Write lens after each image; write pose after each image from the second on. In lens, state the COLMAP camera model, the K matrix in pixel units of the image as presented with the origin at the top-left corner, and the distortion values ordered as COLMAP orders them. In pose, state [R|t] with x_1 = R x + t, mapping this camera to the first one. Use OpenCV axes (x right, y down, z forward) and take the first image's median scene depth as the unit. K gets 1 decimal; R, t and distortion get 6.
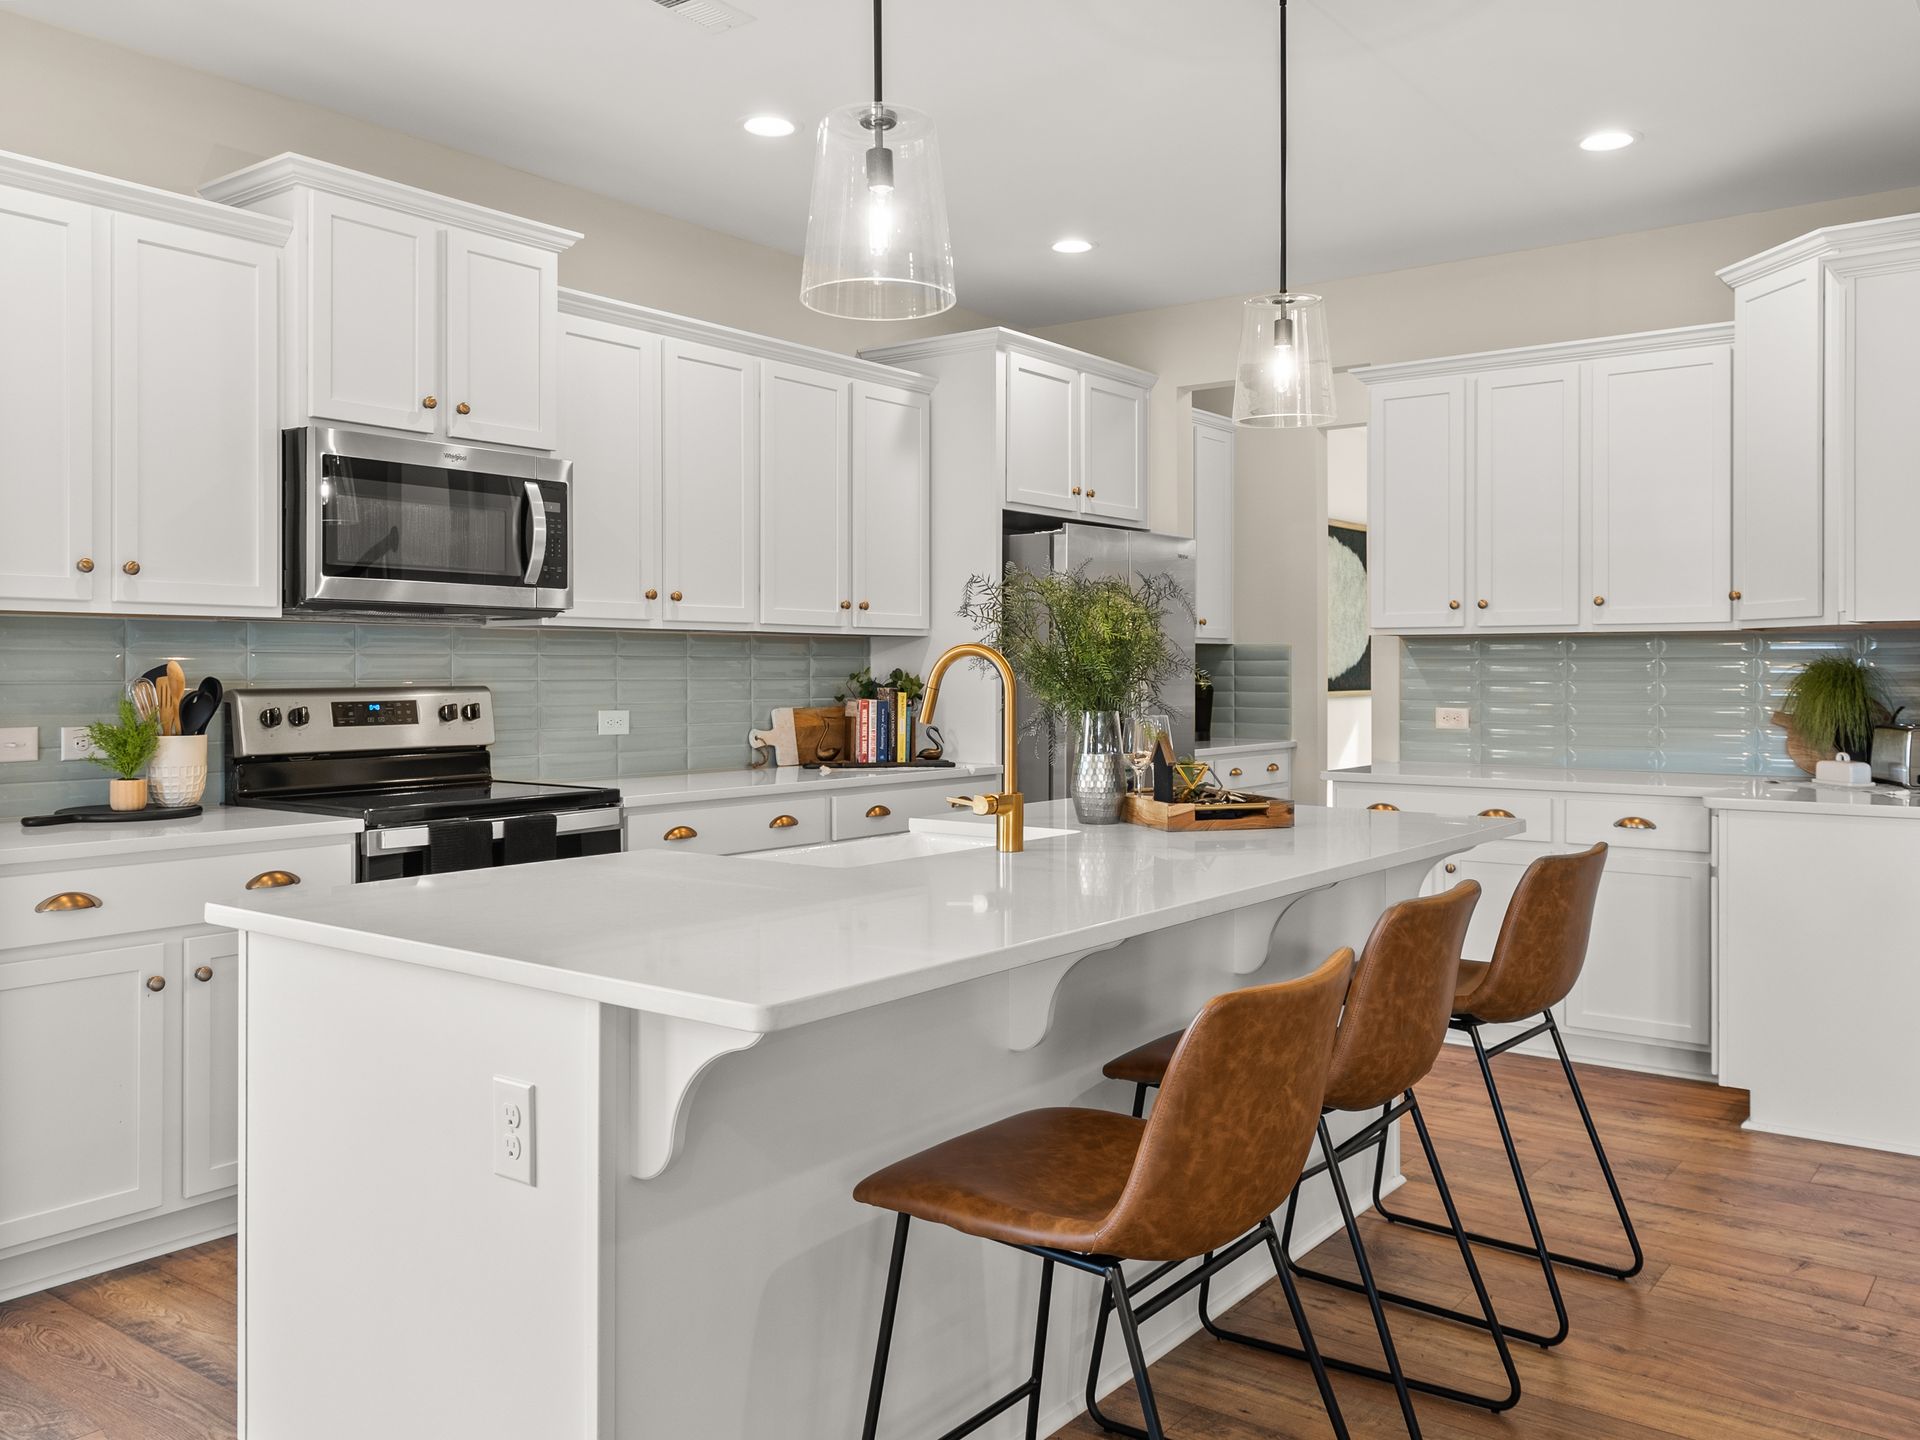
lens RADIAL K [[1537.7, 0, 963.6], [0, 1537.7, 701.8], [0, 0, 1]] dist [0.011541, -0.002882]
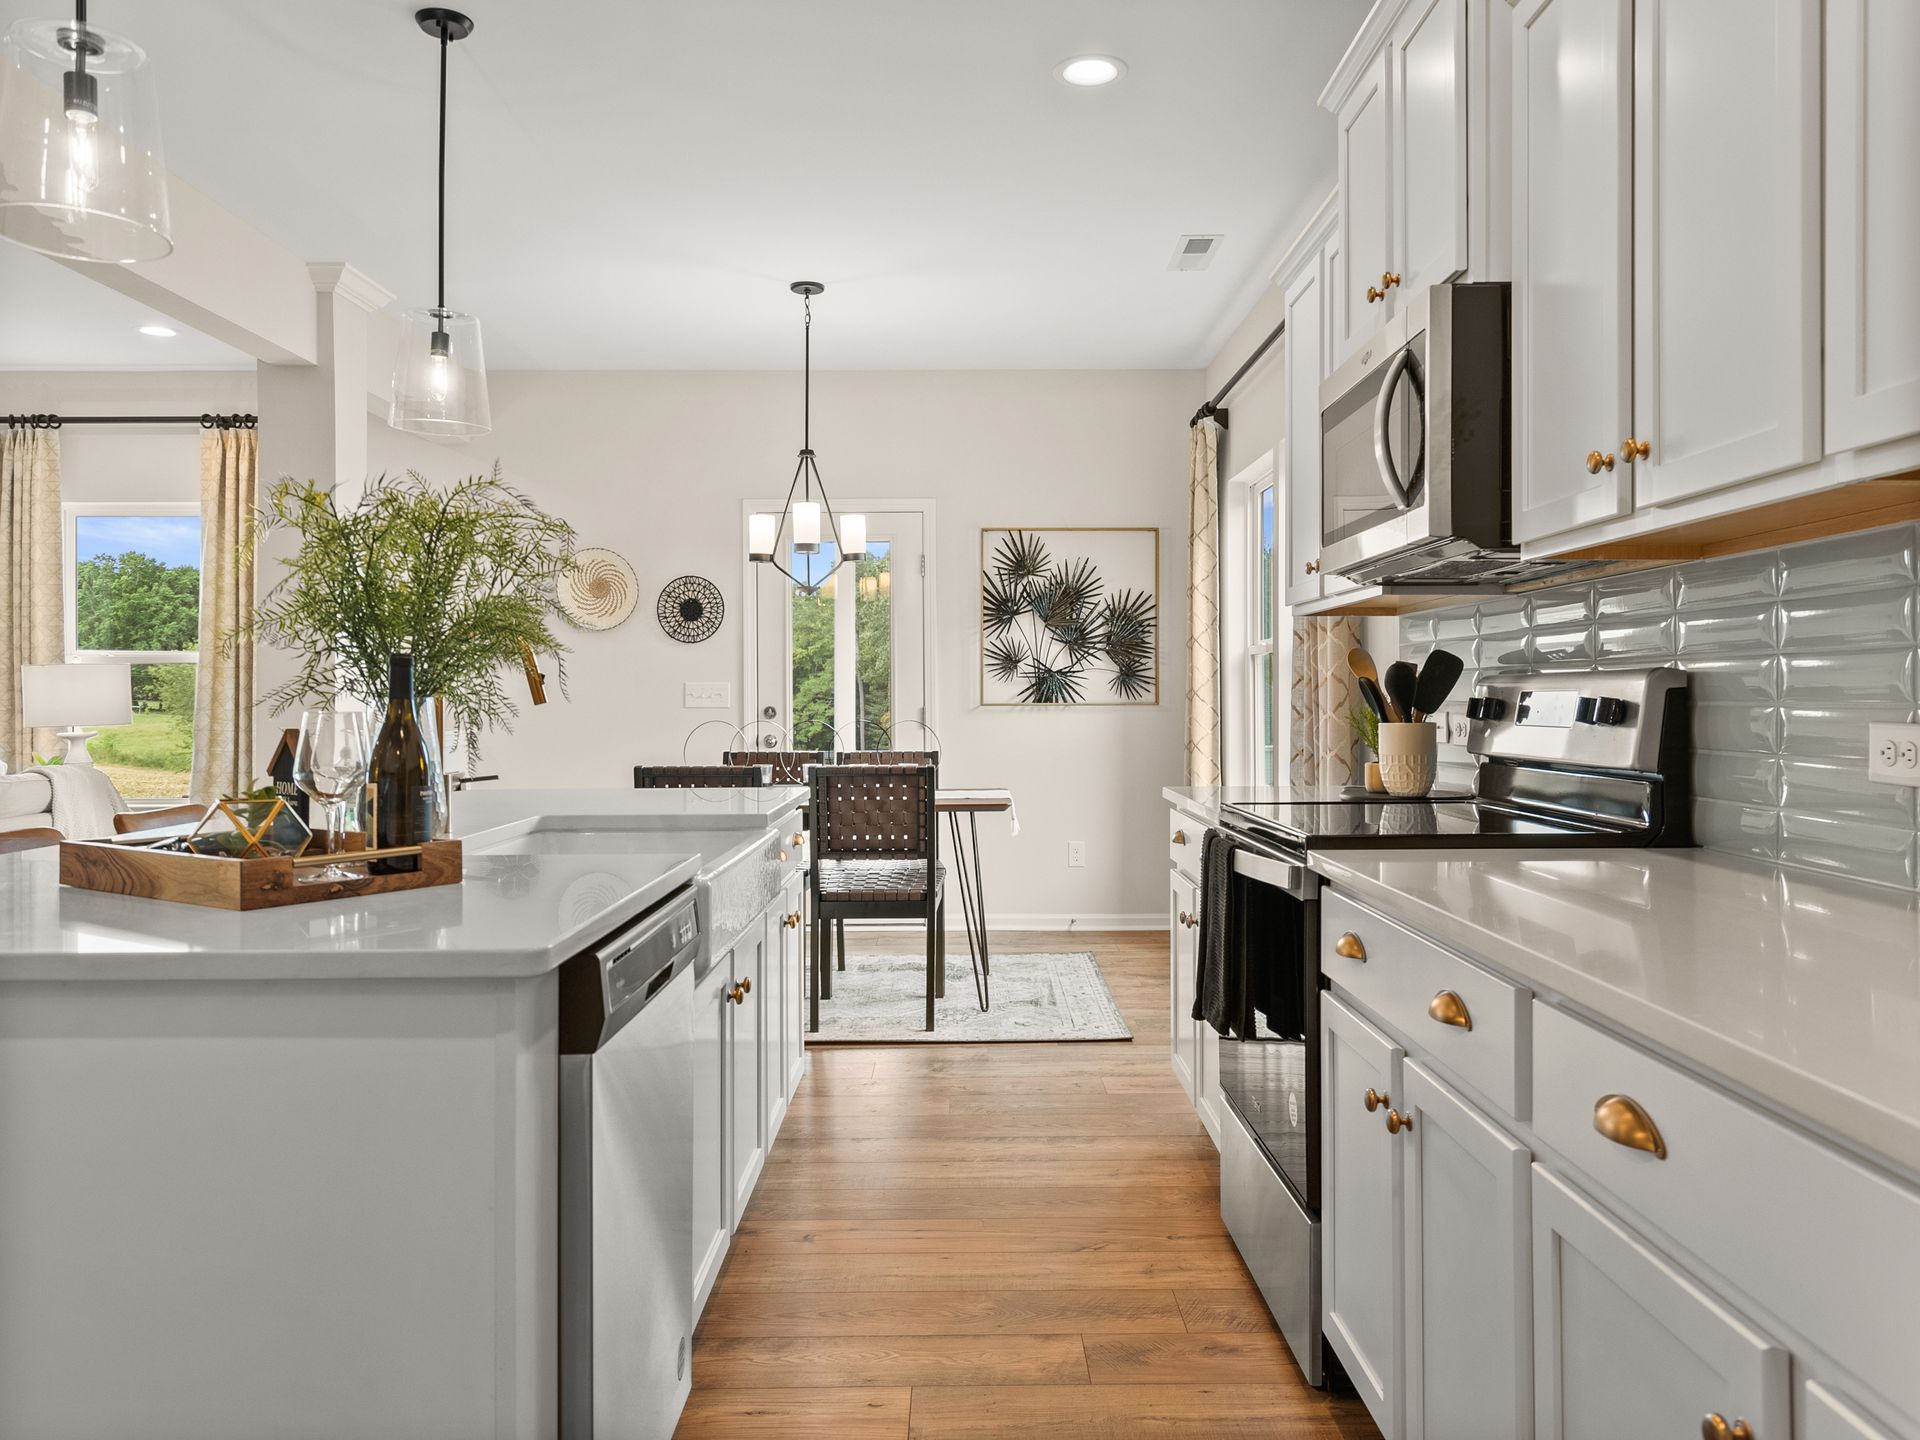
lens RADIAL K [[1420.1, 0, 974.5], [0, 1420.1, 687.5], [0, 0, 1]] dist [0.004169, -0.006725]
pose [[-0.791657, 0.005361, -0.610942, 0.227020], [-0.001136, 0.999947, 0.010247, -0.008537], [0.610965, 0.008807, -0.791609, 1.386762]]
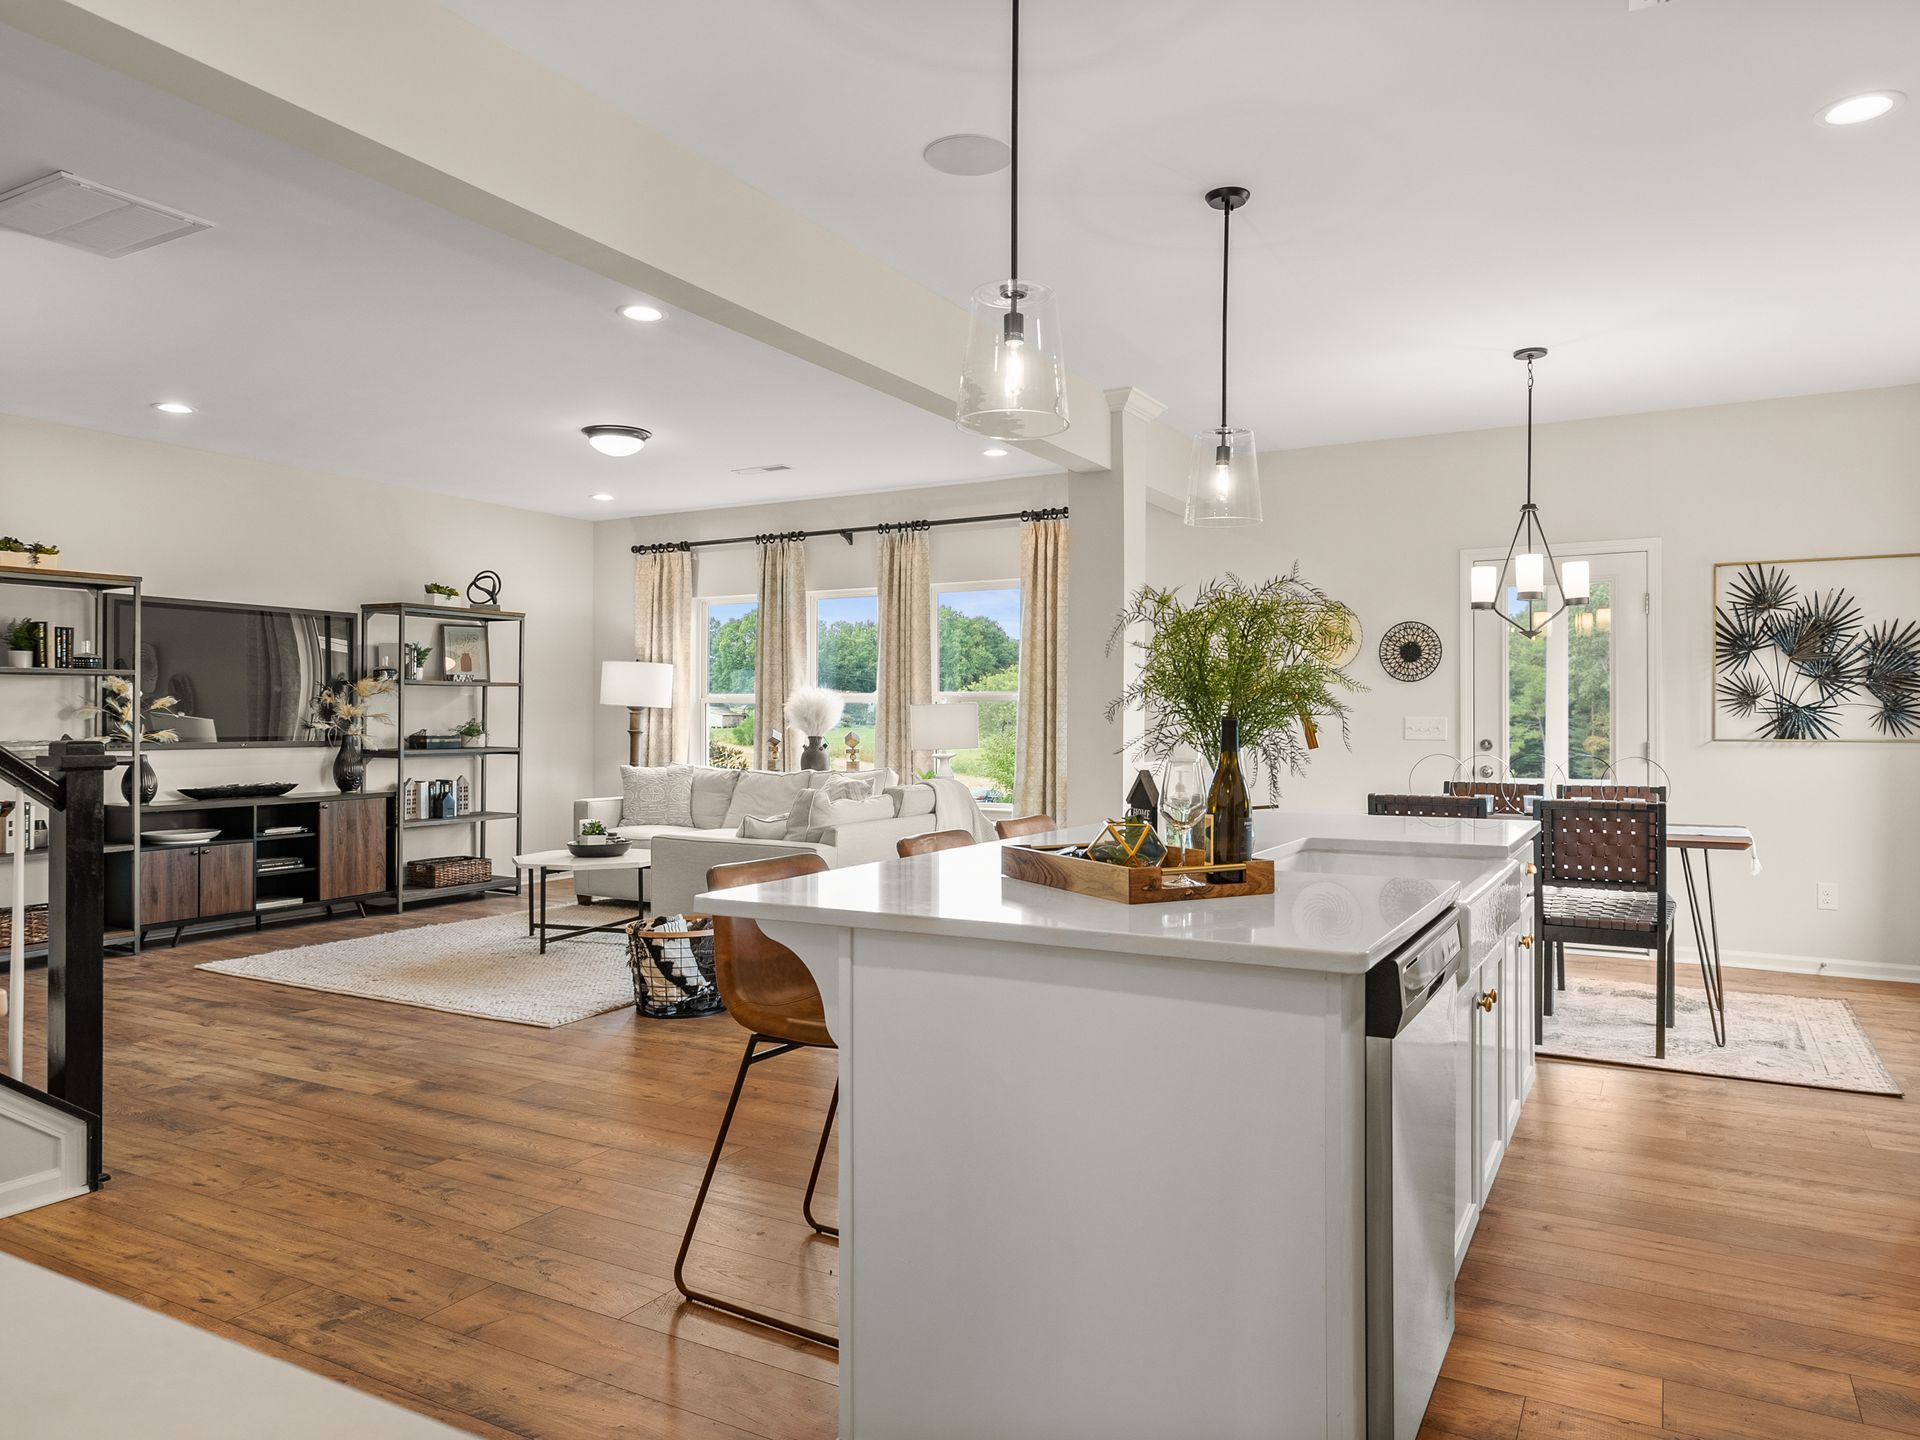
lens RADIAL K [[1270.2, 0, 963.5], [0, 1270.2, 718.5], [0, 0, 1]] dist [0.004258, 0.001442]
pose [[-0.990429, 0.005551, -0.137911, 0.282001], [0.003466, 0.999876, 0.015348, -0.022998], [0.137979, 0.014723, -0.990326, 1.432006]]
